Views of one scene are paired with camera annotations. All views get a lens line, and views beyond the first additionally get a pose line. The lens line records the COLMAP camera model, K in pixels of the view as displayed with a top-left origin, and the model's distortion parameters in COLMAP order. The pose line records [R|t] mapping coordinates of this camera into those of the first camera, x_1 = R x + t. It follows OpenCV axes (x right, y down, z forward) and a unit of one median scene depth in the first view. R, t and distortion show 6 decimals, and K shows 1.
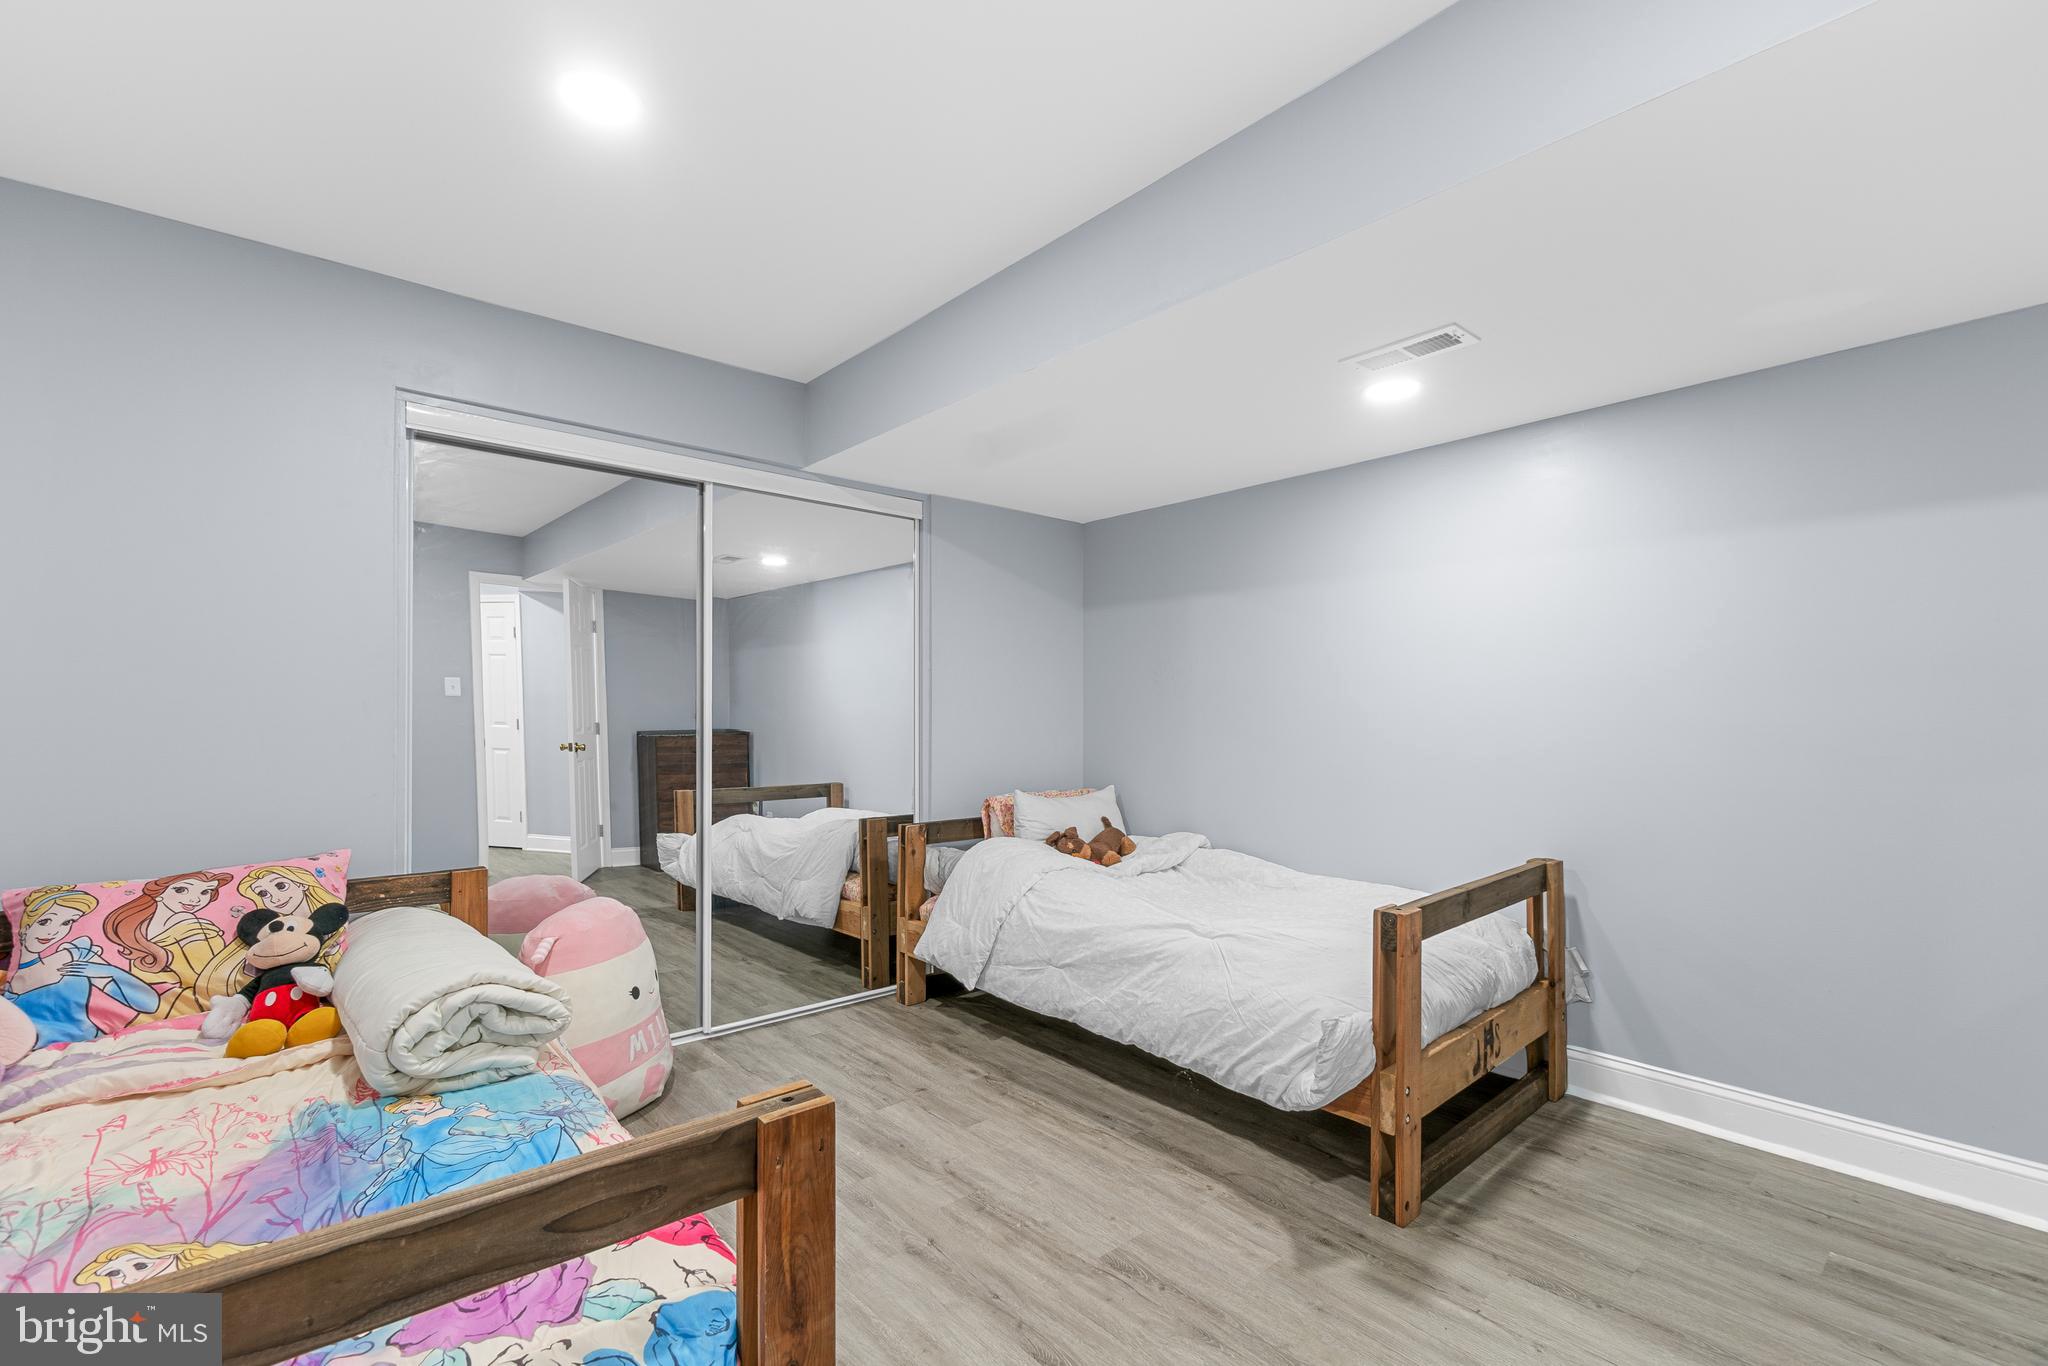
lens RADIAL K [[894.2, 0, 1021.1], [0, 894.2, 701.8], [0, 0, 1]] dist [-0.002481, 0.000585]
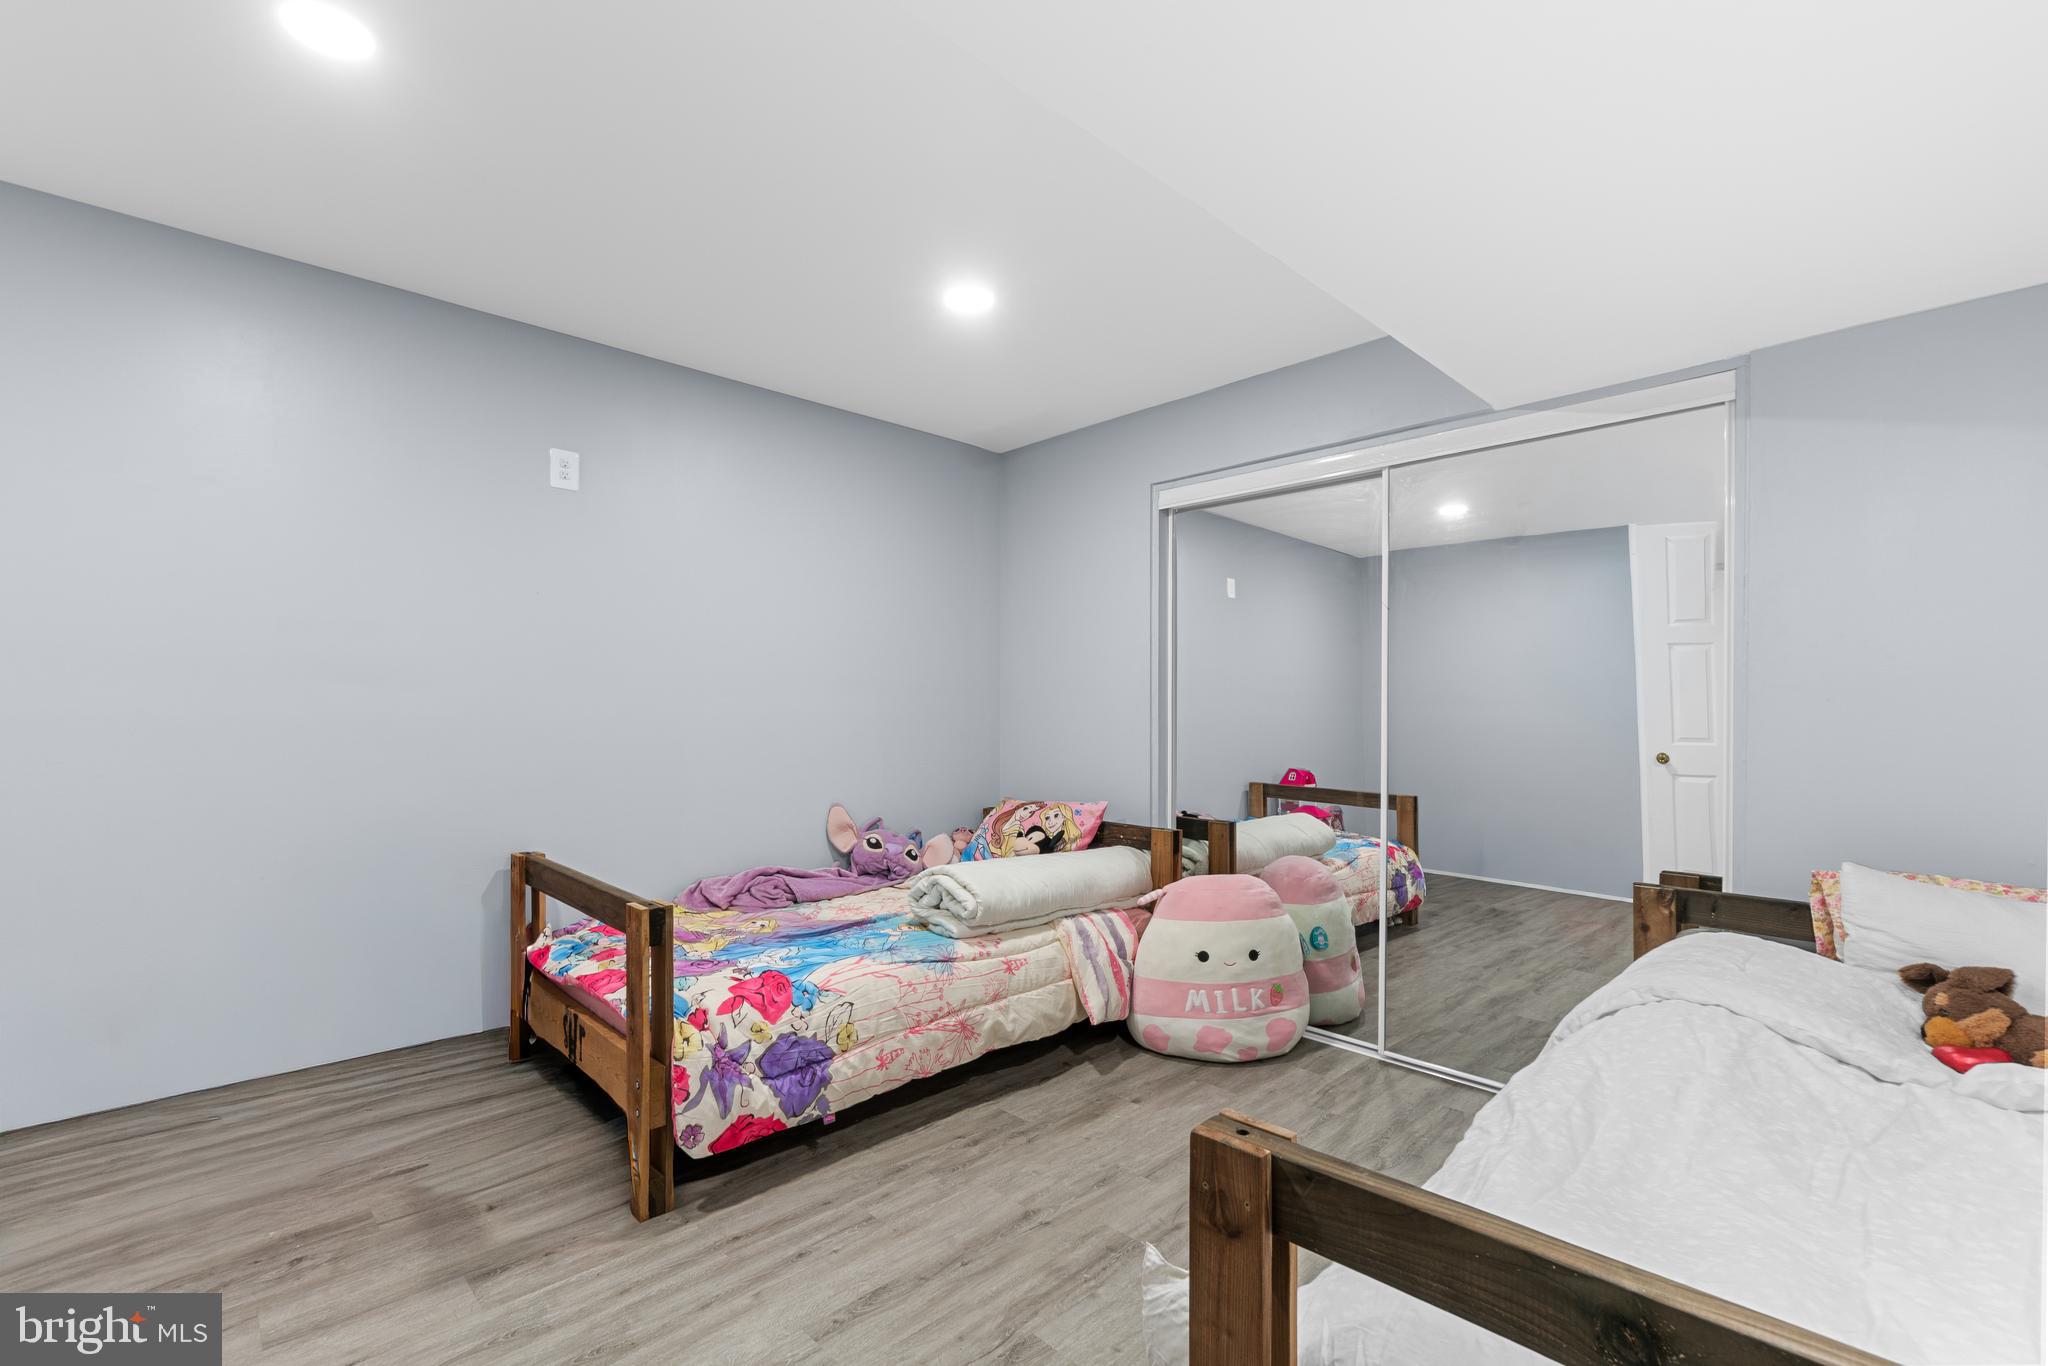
lens RADIAL K [[894.2, 0, 993.5], [0, 894.2, 712.0], [0, 0, 1]] dist [-0.002481, 0.000585]
pose [[0.035999, -0.004560, -0.999341, 0.750265], [0.006791, 0.999968, -0.004318, 0.015009], [0.999329, -0.006631, 0.036029, 0.730897]]
